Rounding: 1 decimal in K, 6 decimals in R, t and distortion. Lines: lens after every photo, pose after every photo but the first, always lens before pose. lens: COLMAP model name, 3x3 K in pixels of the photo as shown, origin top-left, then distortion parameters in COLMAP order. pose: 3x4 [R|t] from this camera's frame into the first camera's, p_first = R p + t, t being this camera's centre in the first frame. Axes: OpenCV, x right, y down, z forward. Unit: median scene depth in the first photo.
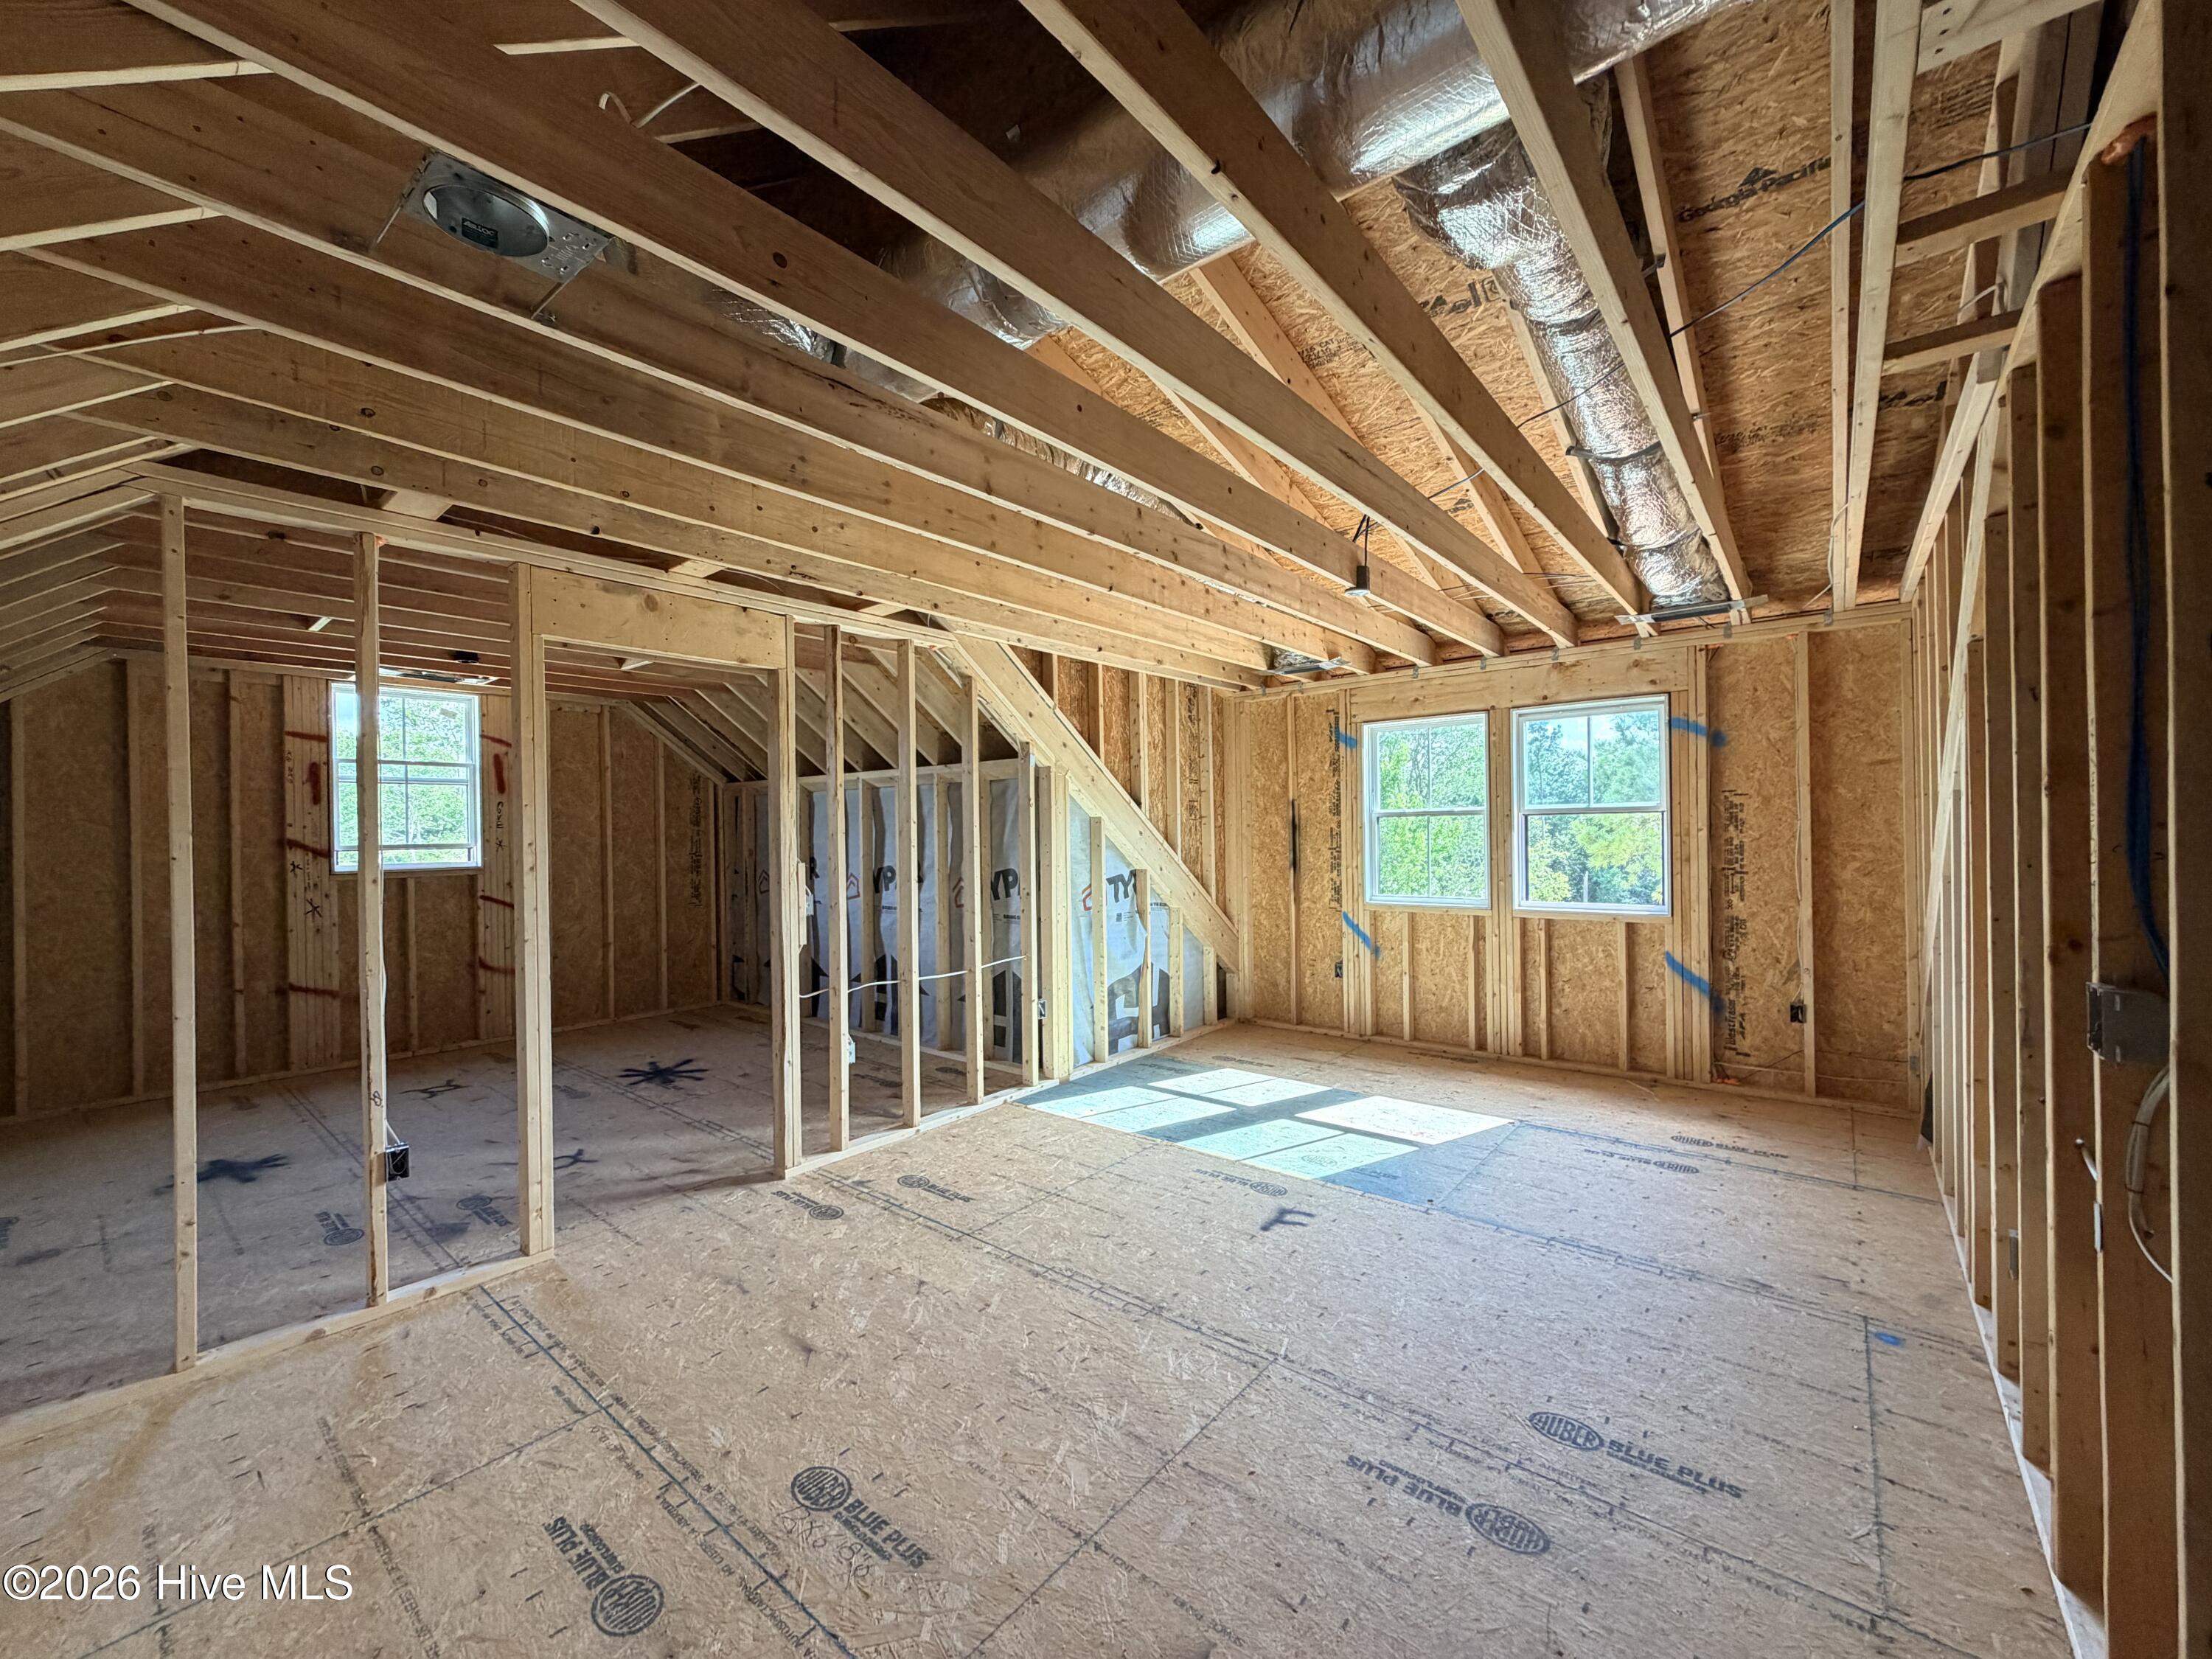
lens RADIAL K [[883.4, 0, 1116.3], [0, 883.4, 837.6], [0, 0, 1]] dist [-0.000590, 0.000540]
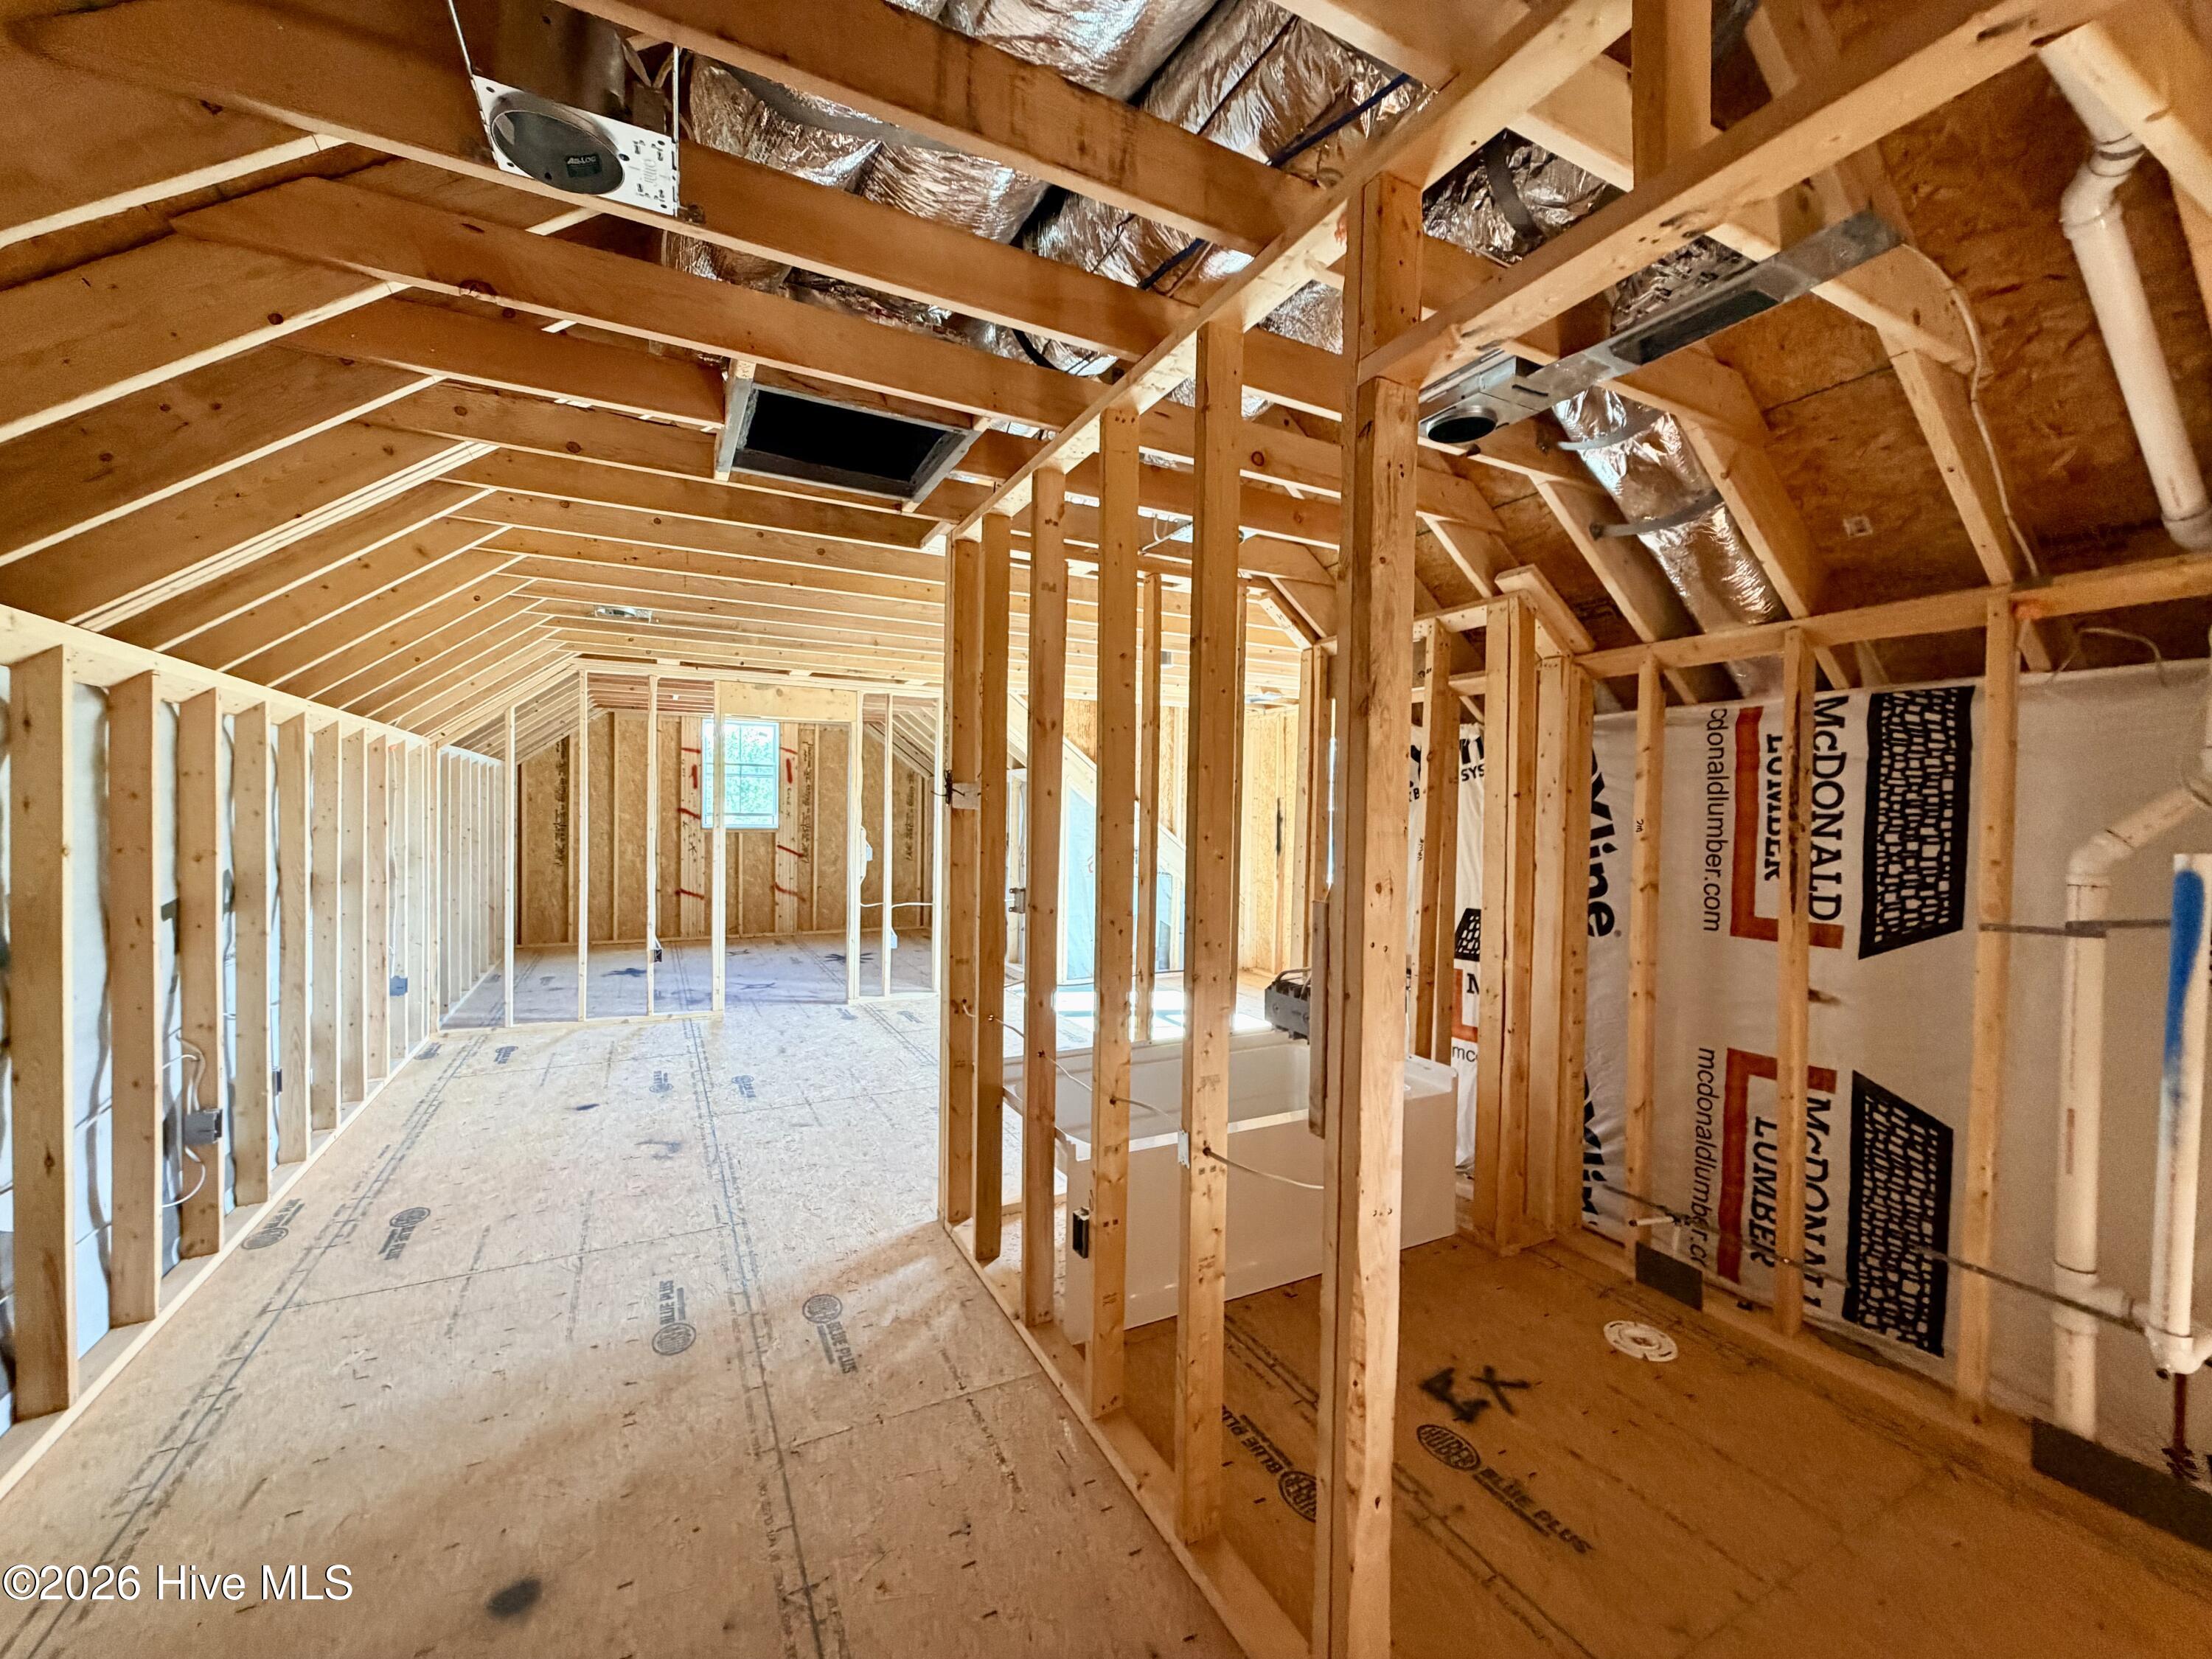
lens RADIAL K [[883.4, 0, 1105.3], [0, 883.4, 843.0], [0, 0, 1]] dist [-0.000590, 0.000540]
pose [[0.919735, 0.042140, -0.390271, 0.548970], [-0.031734, 0.998949, 0.033078, -0.014108], [0.391255, -0.018039, 0.920105, -0.309131]]
